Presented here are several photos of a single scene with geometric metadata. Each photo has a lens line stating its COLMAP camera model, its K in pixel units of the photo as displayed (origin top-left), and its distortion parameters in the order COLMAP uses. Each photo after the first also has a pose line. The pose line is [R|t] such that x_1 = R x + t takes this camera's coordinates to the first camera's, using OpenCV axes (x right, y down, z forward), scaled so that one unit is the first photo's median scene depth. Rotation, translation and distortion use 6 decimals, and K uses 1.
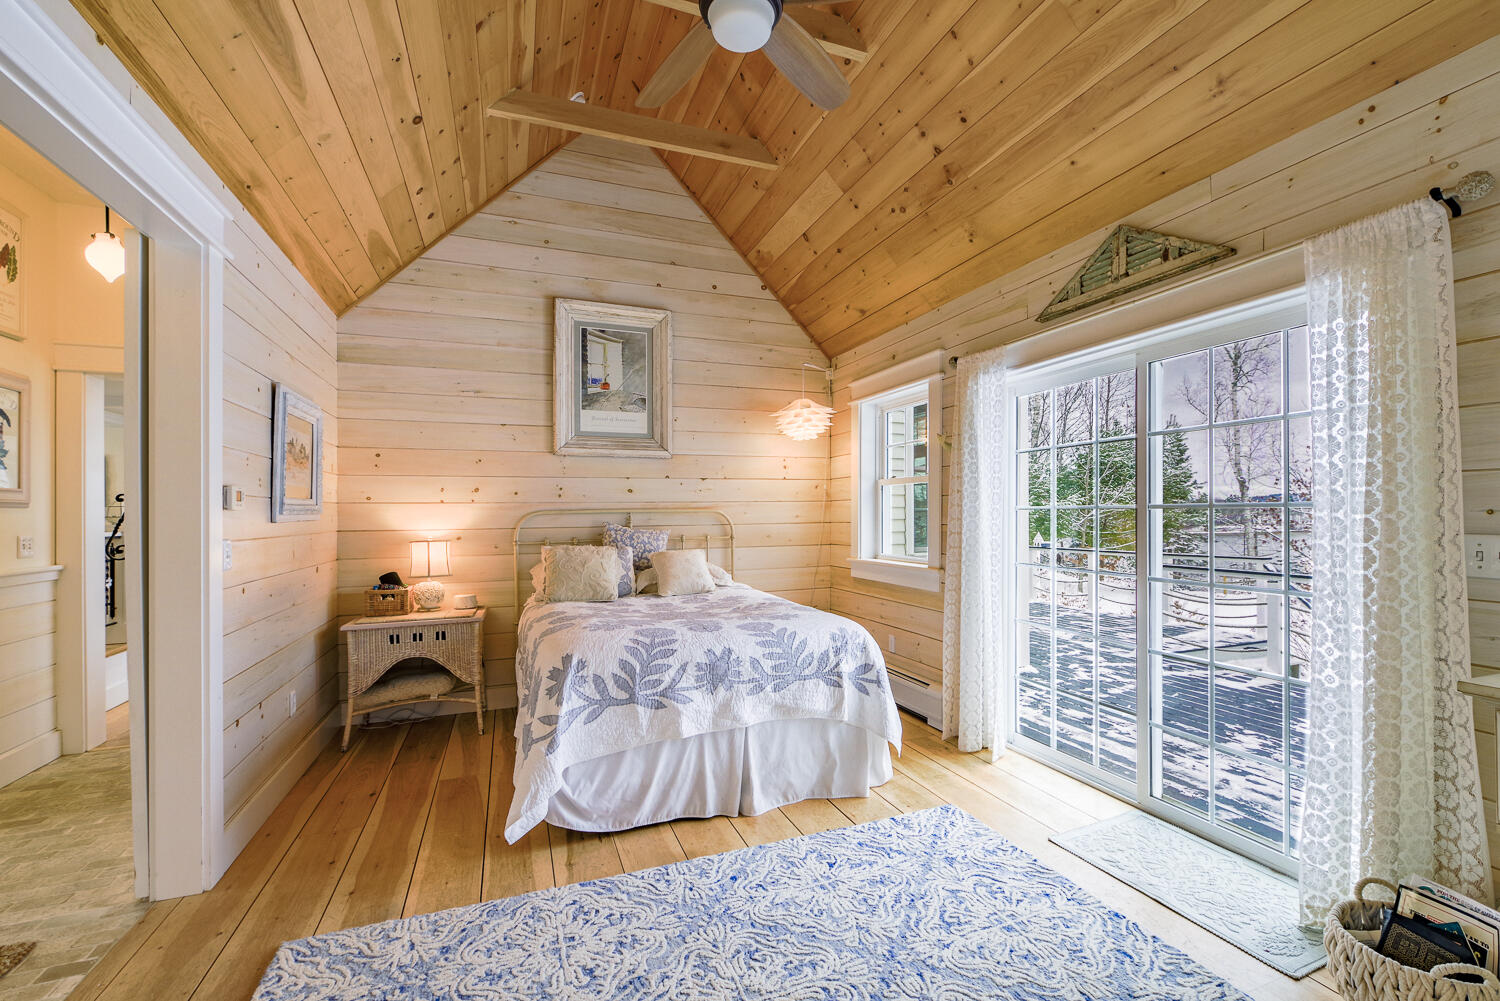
lens RADIAL K [[651.6, 0, 754.1], [0, 651.6, 510.6], [0, 0, 1]] dist [-0.003700, 0.000663]
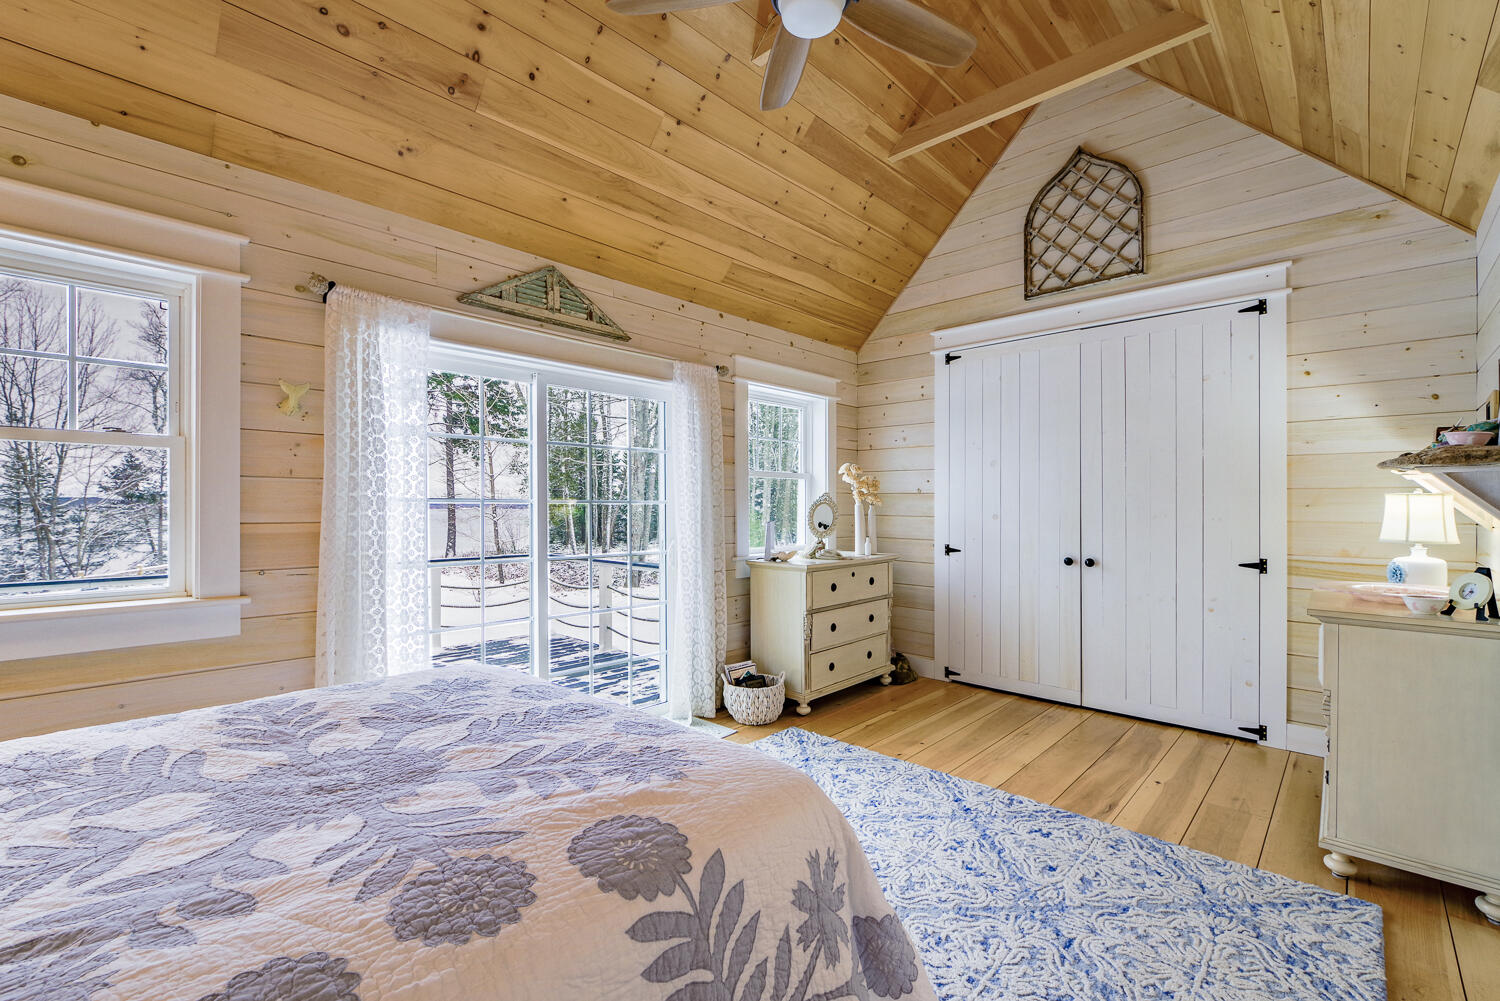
lens RADIAL K [[651.6, 0, 751.8], [0, 651.6, 505.2], [0, 0, 1]] dist [-0.003700, 0.000663]
pose [[-0.443235, 0.000087, 0.896406, -0.721956], [-0.008958, 0.999950, -0.004526, 0.006347], [-0.896361, -0.010036, -0.443212, 1.270876]]
